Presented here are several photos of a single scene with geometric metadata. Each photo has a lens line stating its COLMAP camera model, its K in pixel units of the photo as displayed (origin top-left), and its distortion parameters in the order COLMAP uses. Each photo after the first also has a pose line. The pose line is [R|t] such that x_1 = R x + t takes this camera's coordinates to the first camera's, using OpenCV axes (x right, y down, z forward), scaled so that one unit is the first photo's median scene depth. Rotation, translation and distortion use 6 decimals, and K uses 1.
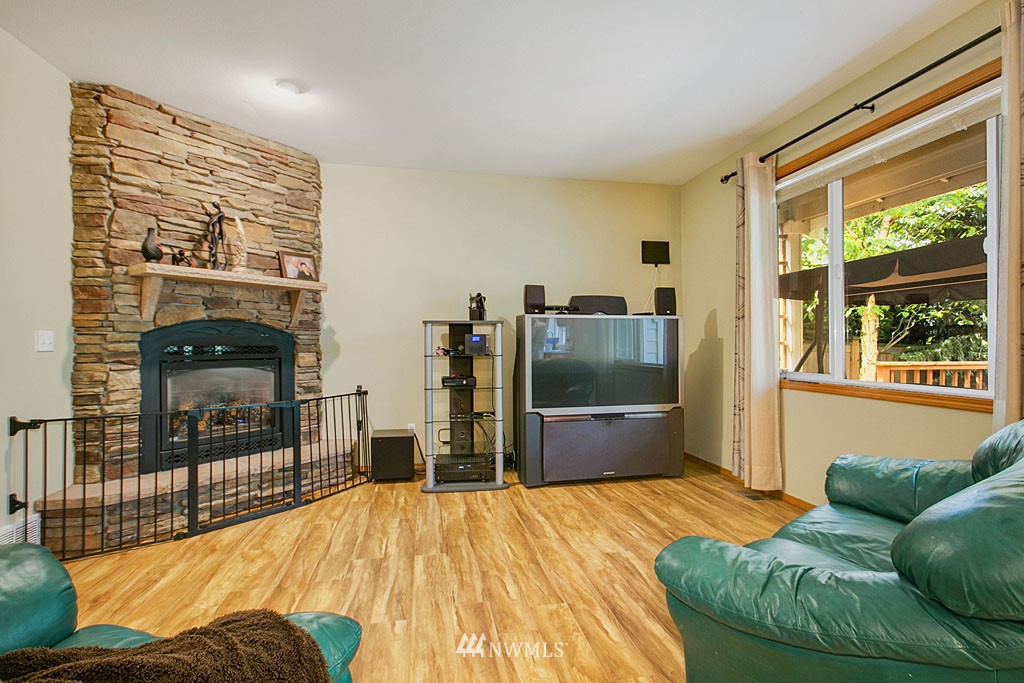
lens RADIAL K [[489.1, 0, 515.5], [0, 489.1, 337.9], [0, 0, 1]] dist [-0.000145, 0.001018]
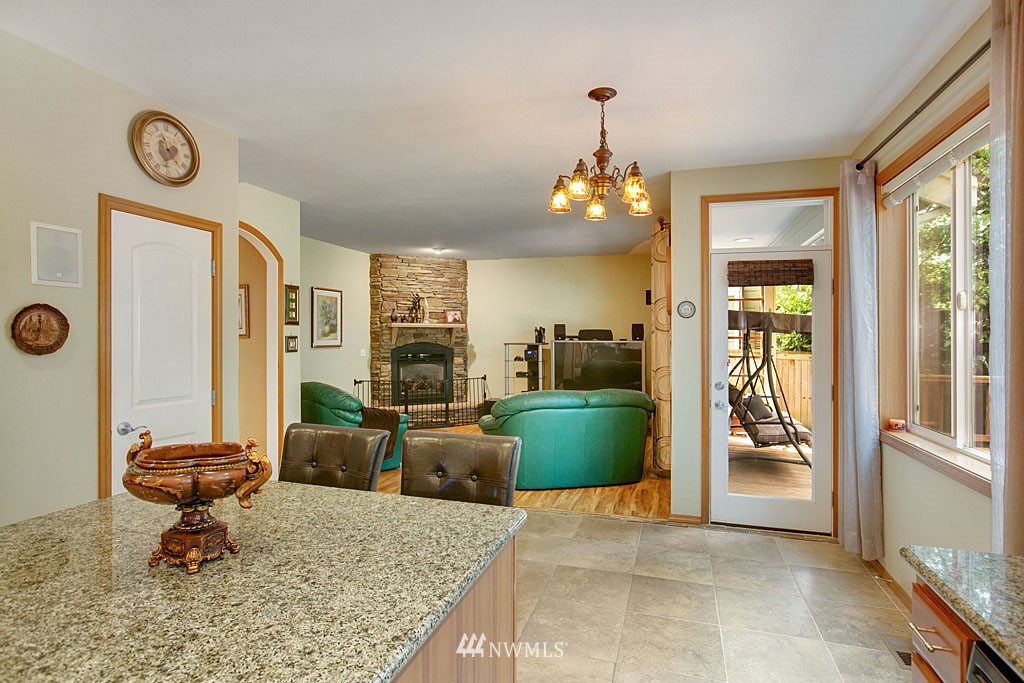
lens RADIAL K [[532.5, 0, 511.5], [0, 532.5, 340.3], [0, 0, 1]] dist [-0.016847, 0.006388]
pose [[0.884010, 0.009691, -0.467368, 0.971437], [-0.001997, 0.999854, 0.016954, -0.096131], [0.467464, -0.014054, 0.883900, -1.034717]]
